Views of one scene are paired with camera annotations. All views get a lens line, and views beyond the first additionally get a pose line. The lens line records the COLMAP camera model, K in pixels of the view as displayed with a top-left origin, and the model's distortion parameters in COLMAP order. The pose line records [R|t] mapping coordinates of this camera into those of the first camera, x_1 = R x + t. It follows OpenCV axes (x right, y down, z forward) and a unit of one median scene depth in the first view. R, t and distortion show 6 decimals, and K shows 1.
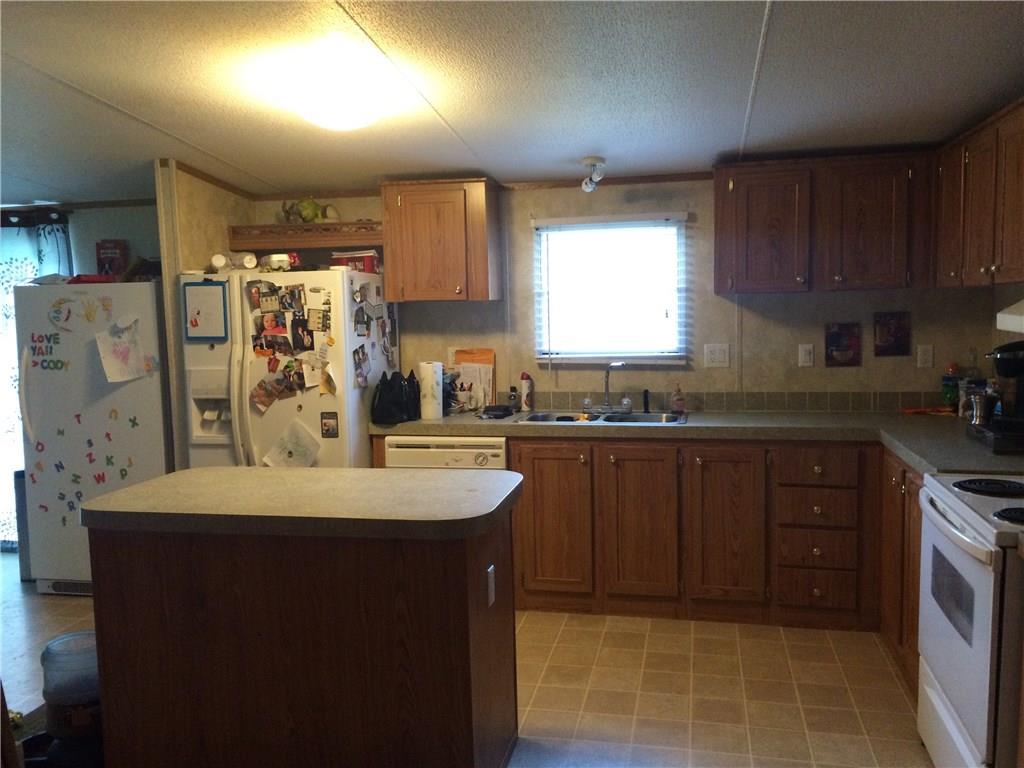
lens RADIAL K [[874.8, 0, 509.9], [0, 874.8, 385.6], [0, 0, 1]] dist [0.077512, -0.102031]
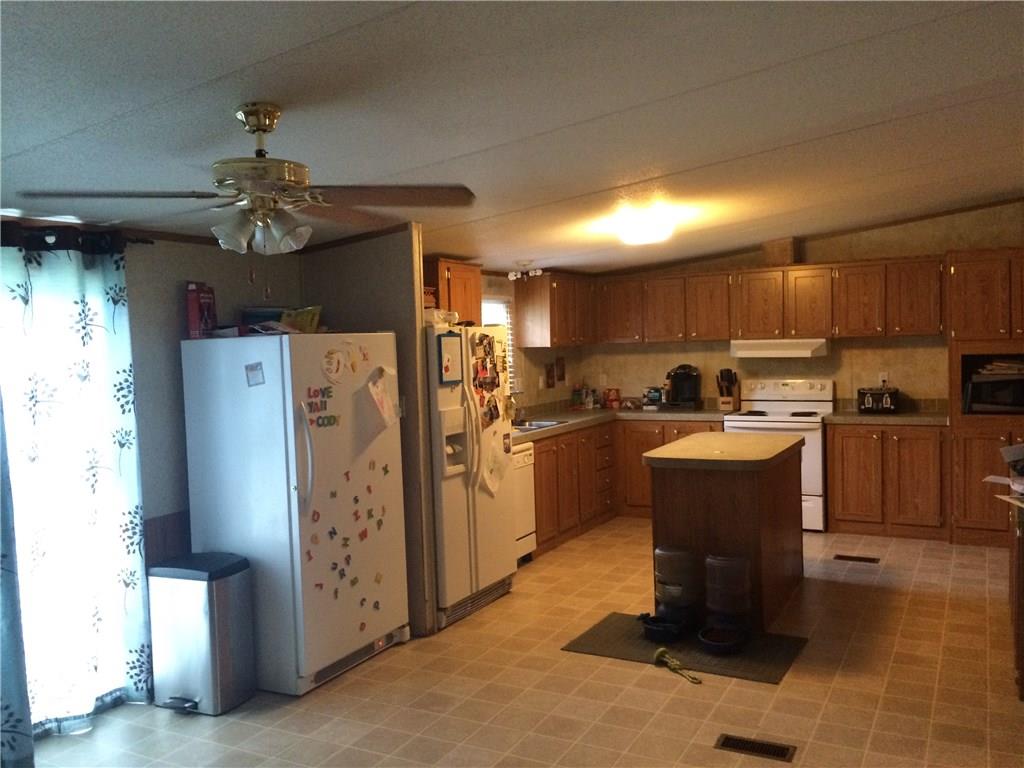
lens RADIAL K [[874.8, 0, 509.9], [0, 874.8, 385.6], [0, 0, 1]] dist [0.077512, -0.102031]
pose [[0.280223, -0.034989, 0.959297, -1.339003], [0.118796, 0.992917, 0.001513, -0.039028], [-0.952556, 0.113537, 0.282394, 0.566898]]
